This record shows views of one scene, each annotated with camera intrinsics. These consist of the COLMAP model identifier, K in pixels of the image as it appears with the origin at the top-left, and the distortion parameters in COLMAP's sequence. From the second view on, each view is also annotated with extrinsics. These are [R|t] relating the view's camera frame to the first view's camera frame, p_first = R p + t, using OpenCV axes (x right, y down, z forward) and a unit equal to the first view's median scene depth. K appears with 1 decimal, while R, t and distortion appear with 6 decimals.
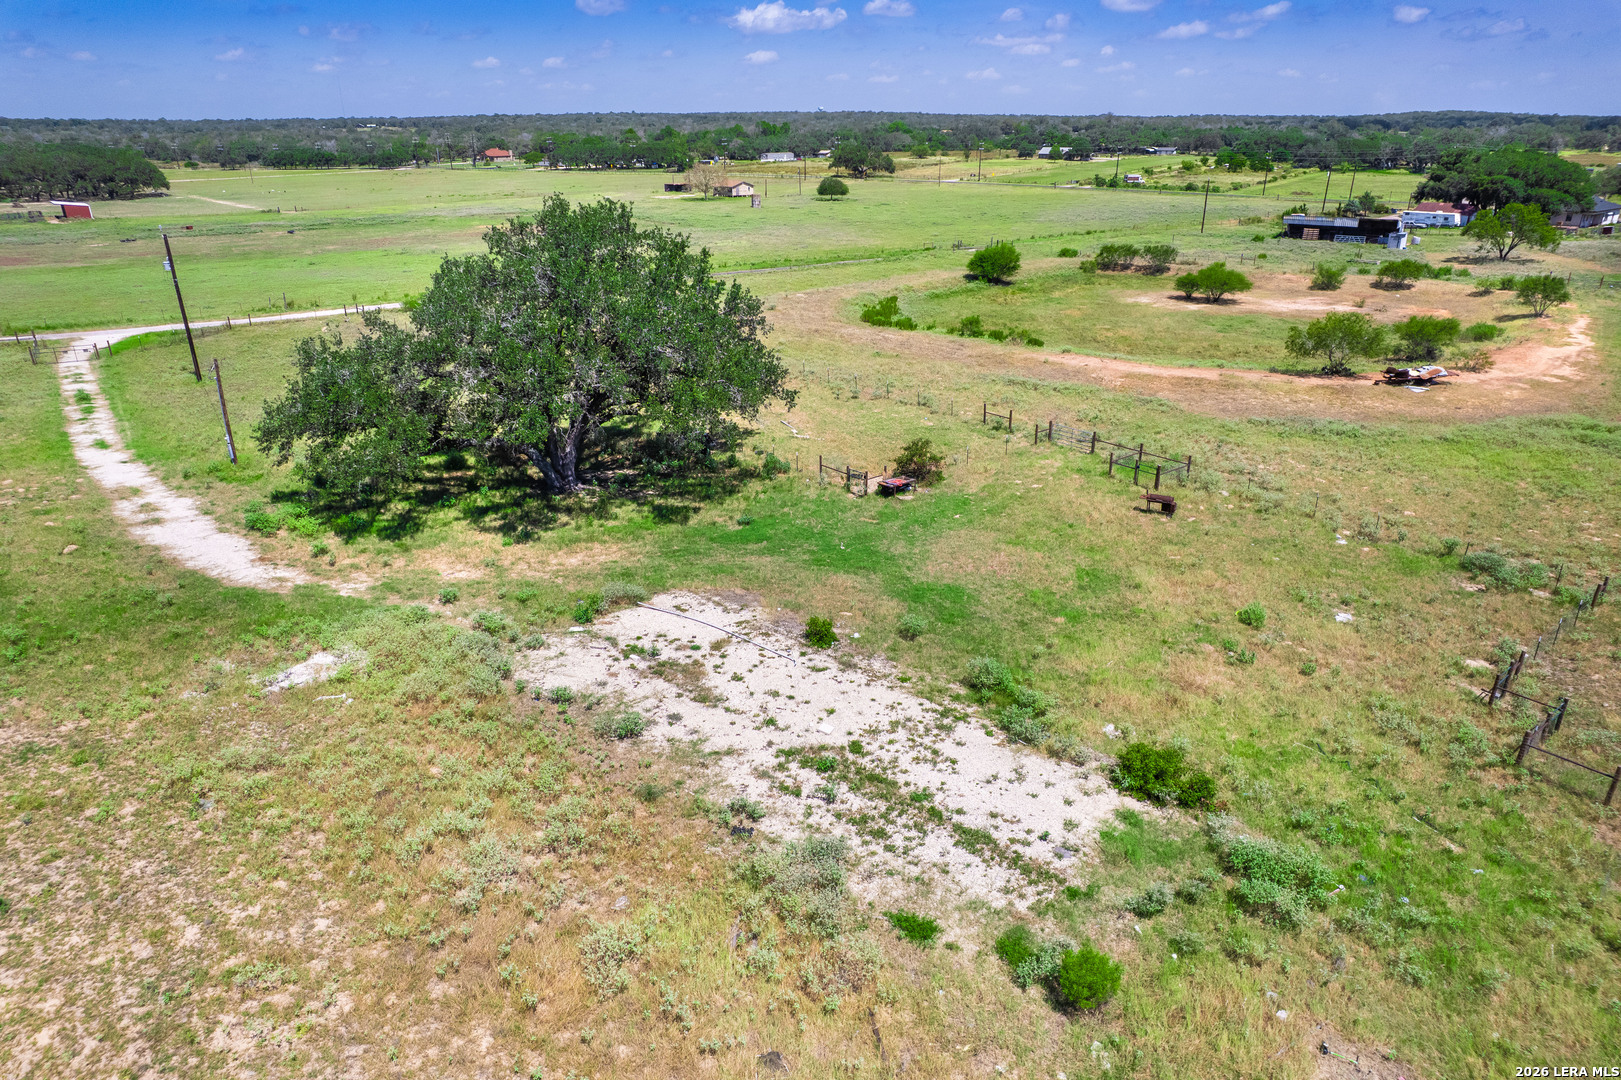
lens RADIAL K [[1046.2, 0, 820.4], [0, 1046.2, 540.0], [0, 0, 1]] dist [-0.072789, 0.064749]
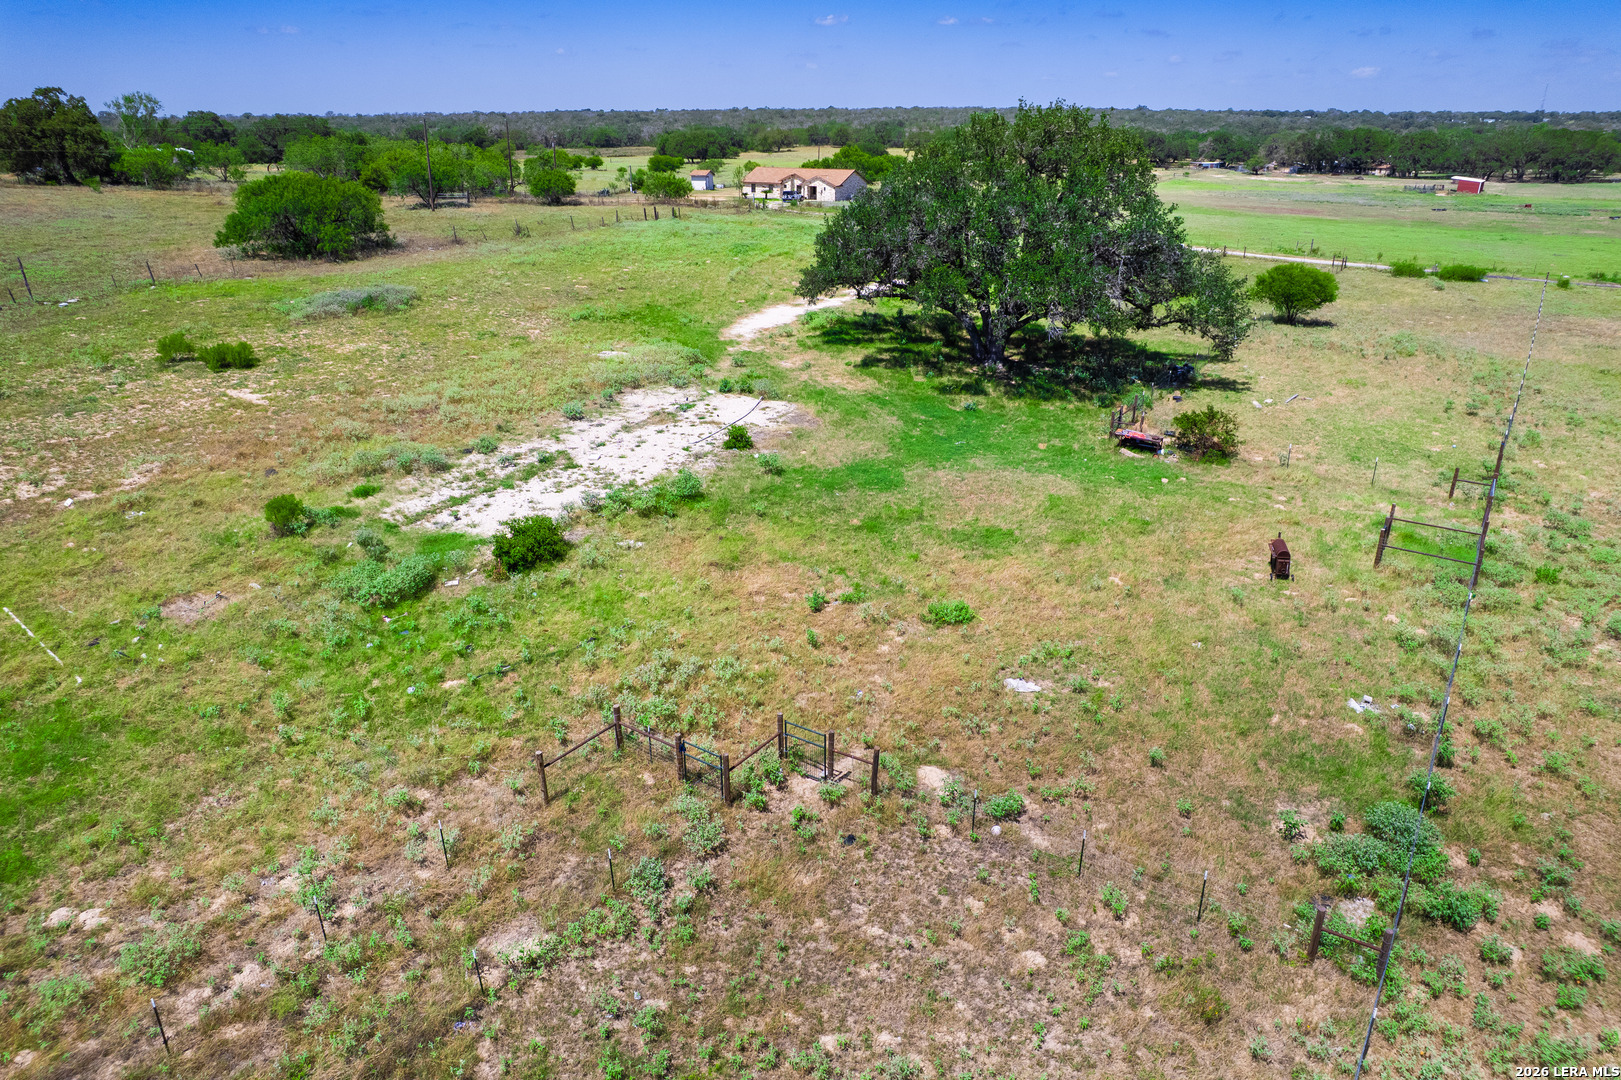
lens RADIAL K [[1046.2, 0, 827.3], [0, 1046.2, 552.9], [0, 0, 1]] dist [-0.072789, 0.064749]
pose [[0.290337, 0.376474, -0.879757, 0.886058], [-0.364113, 0.893667, 0.262262, -0.113277], [0.884944, 0.244186, 0.396543, 0.516134]]
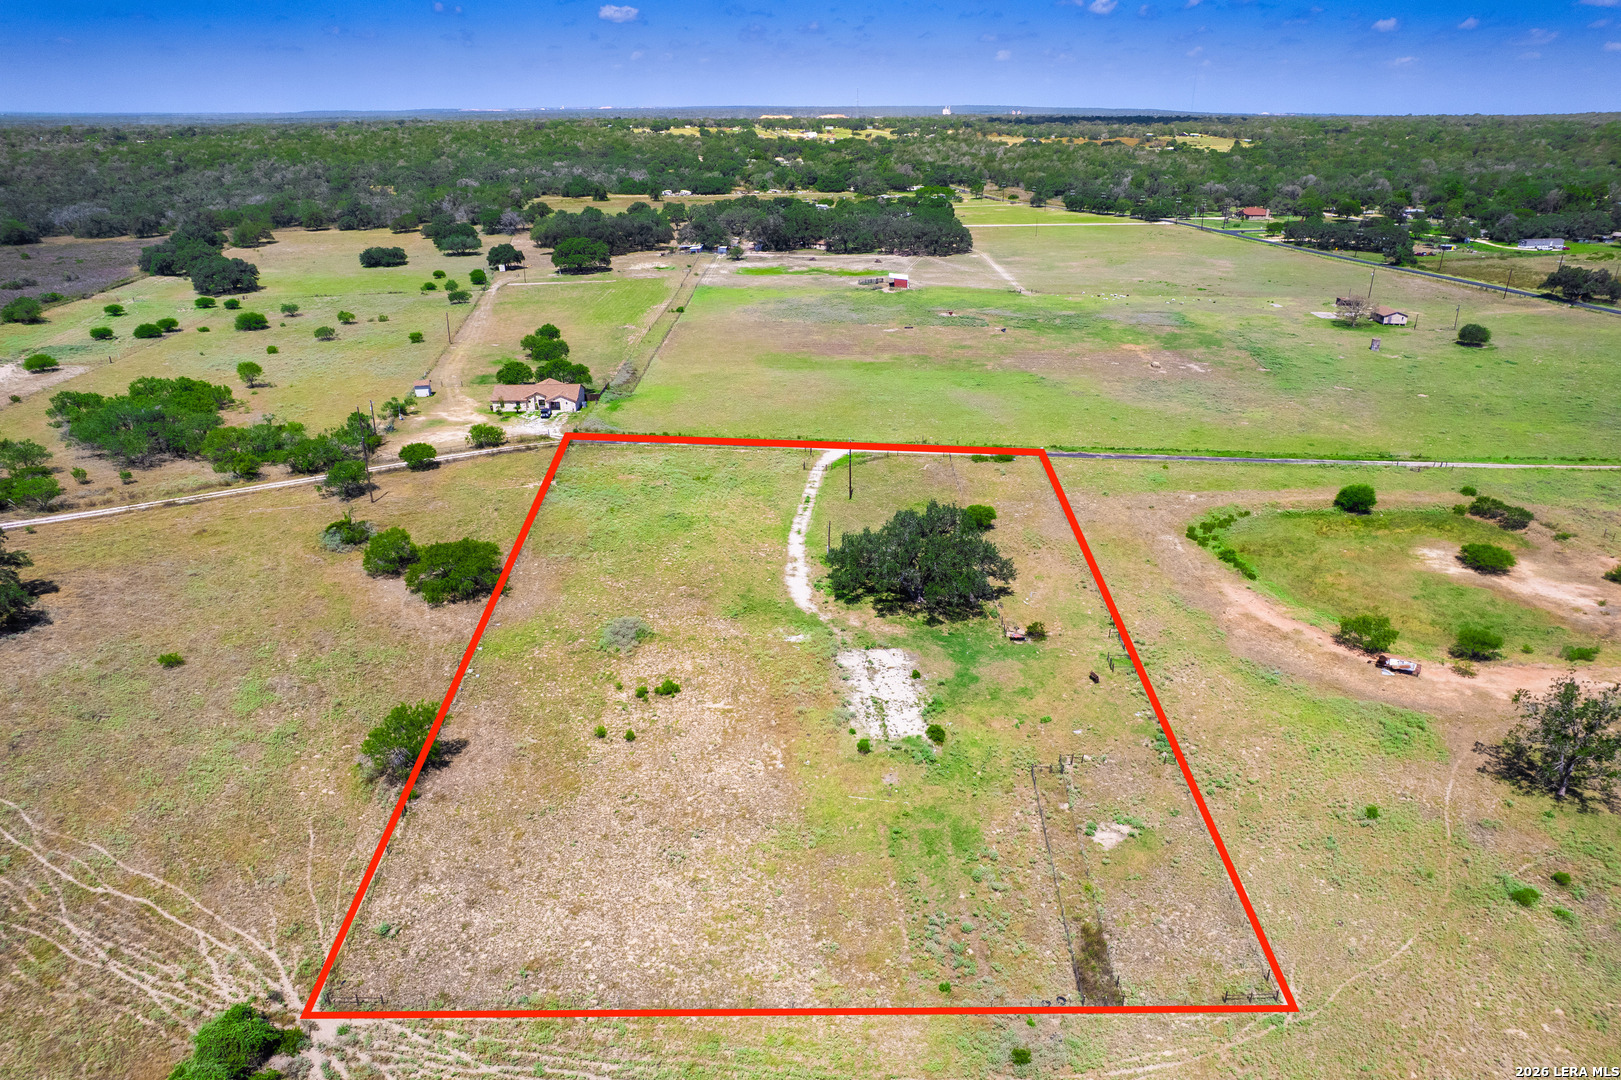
lens RADIAL K [[1046.2, 0, 830.3], [0, 1046.2, 581.3], [0, 0, 1]] dist [-0.072789, 0.064749]
pose [[0.751601, 0.280507, -0.597002, 1.380361], [-0.247973, 0.958840, 0.138331, -0.479574], [0.611232, 0.044071, 0.790223, -1.491390]]
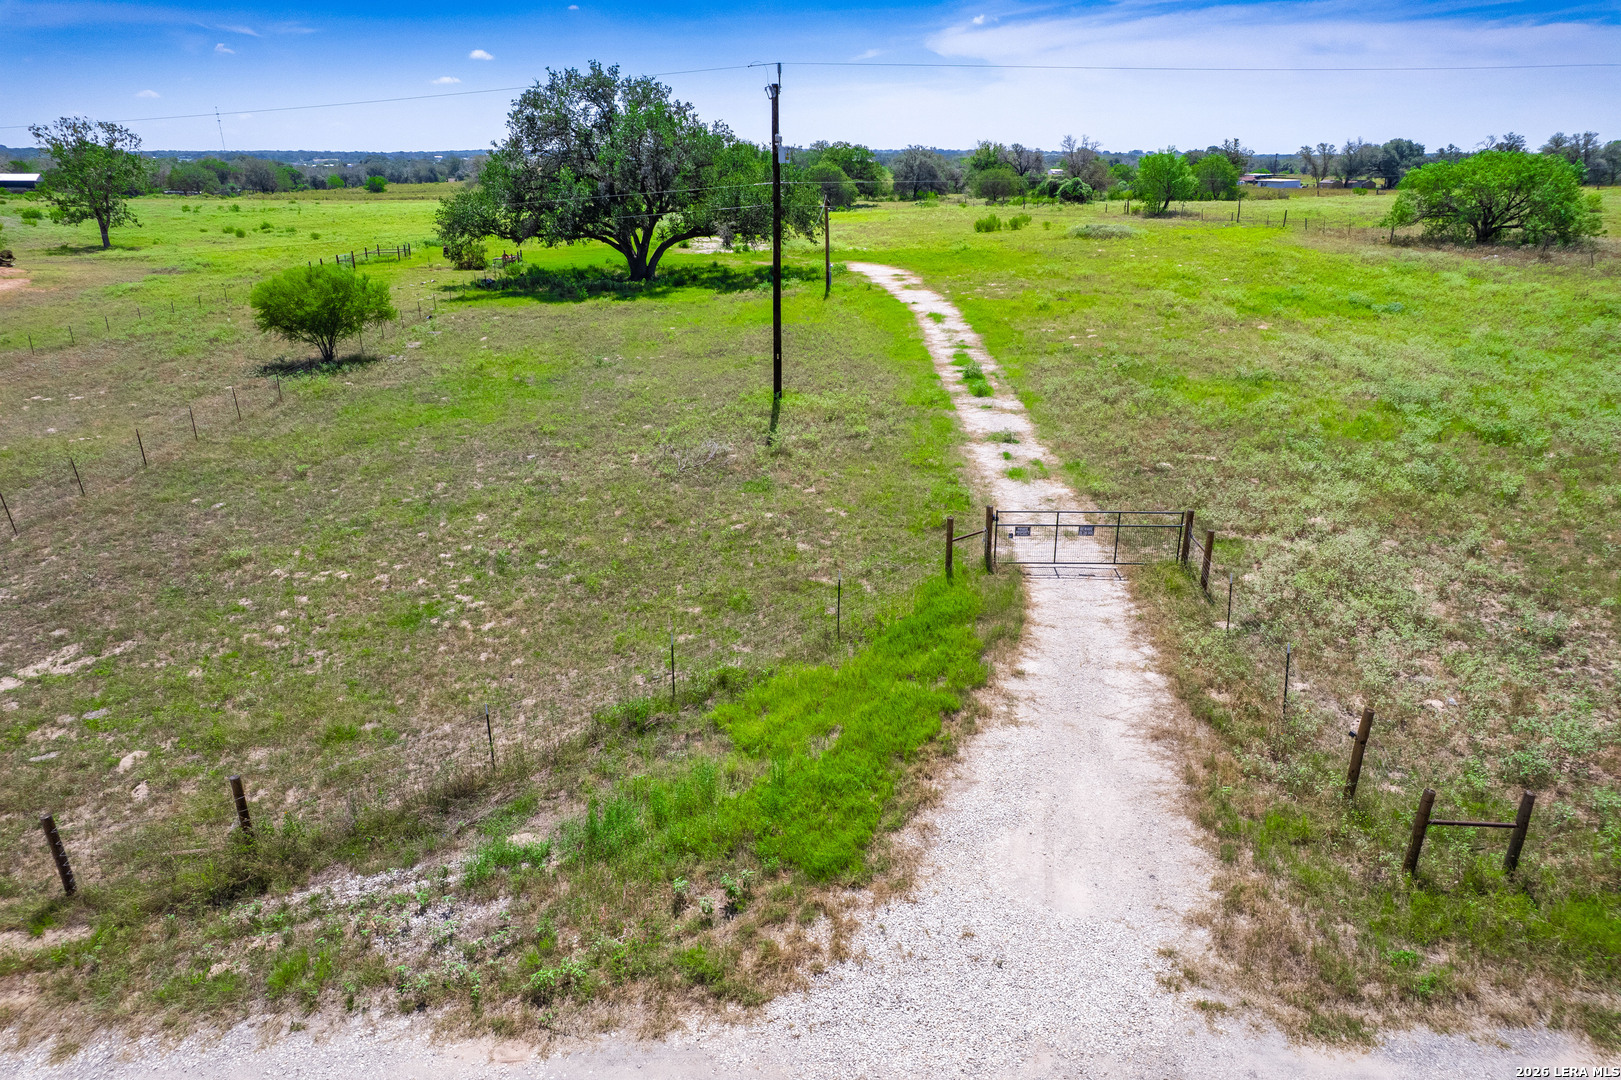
lens RADIAL K [[1046.2, 0, 821.1], [0, 1046.2, 541.5], [0, 0, 1]] dist [-0.072789, 0.064749]
pose [[-0.793988, -0.208207, 0.571168, -1.499118], [0.231194, 0.765521, 0.600439, -0.646953], [-0.562257, 0.608792, -0.559678, 2.137476]]
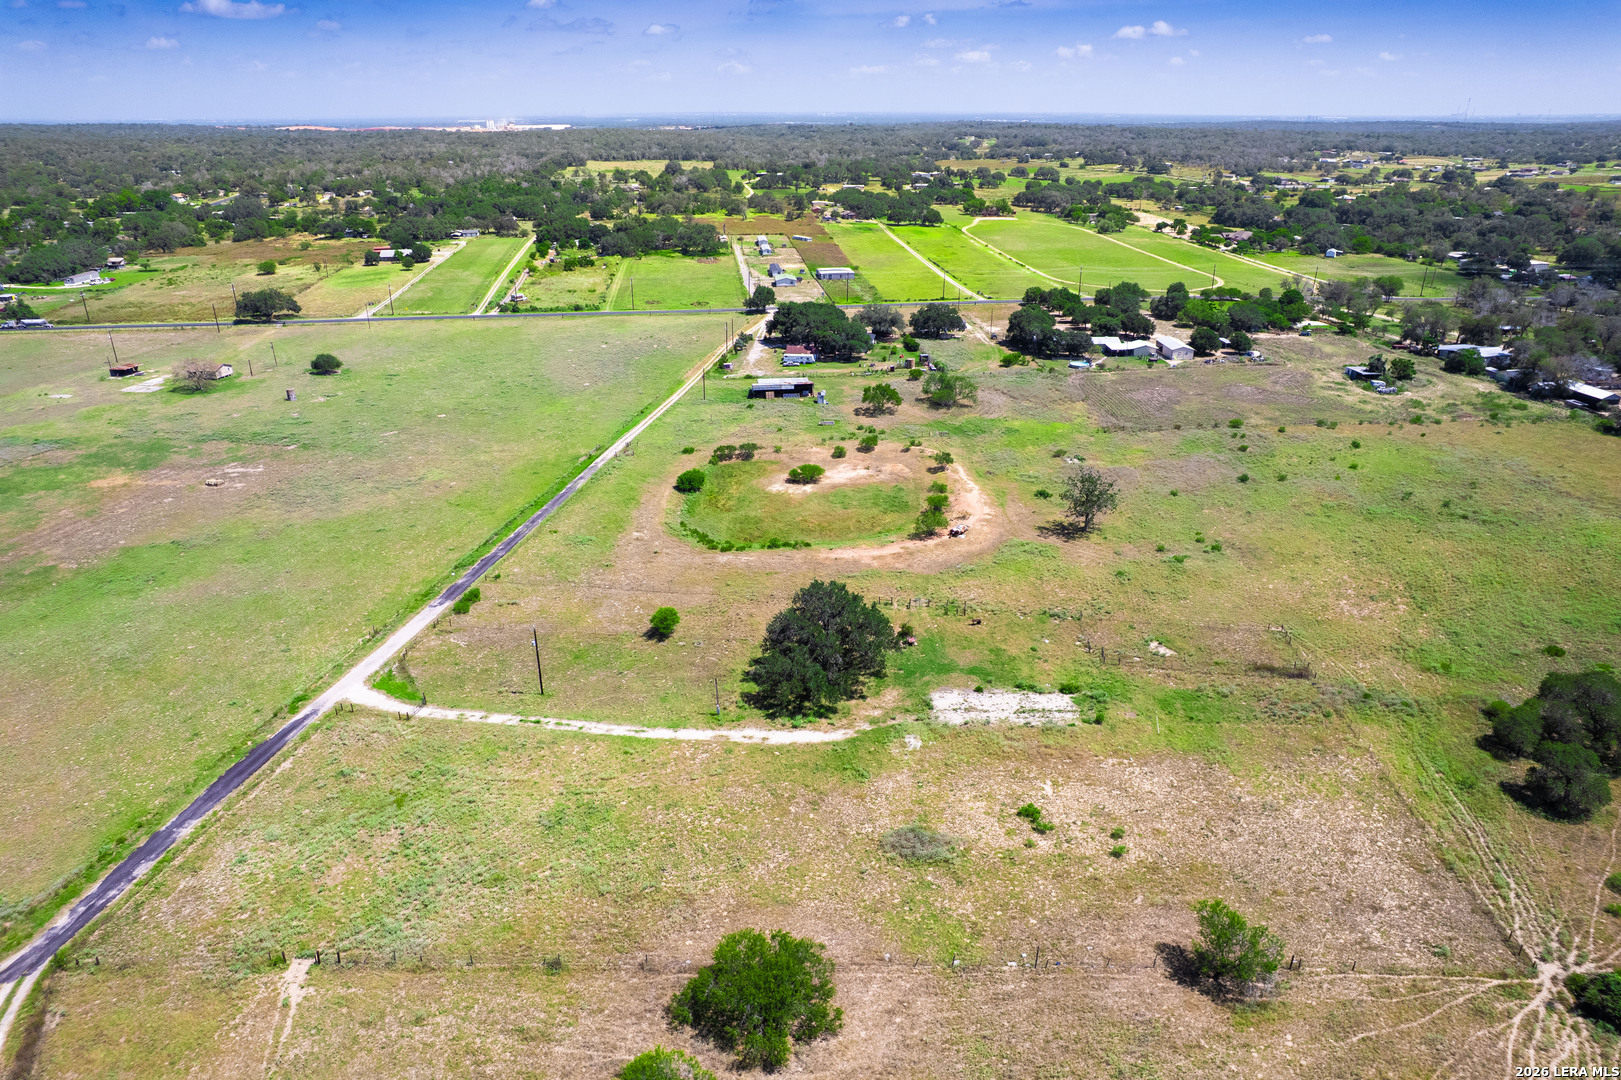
lens RADIAL K [[1046.2, 0, 826.2], [0, 1046.2, 535.4], [0, 0, 1]] dist [-0.072789, 0.064749]
pose [[0.733297, -0.260177, 0.628159, -2.234226], [0.252605, 0.962010, 0.103571, -0.834395], [-0.631242, 0.082728, 0.771161, -1.421753]]
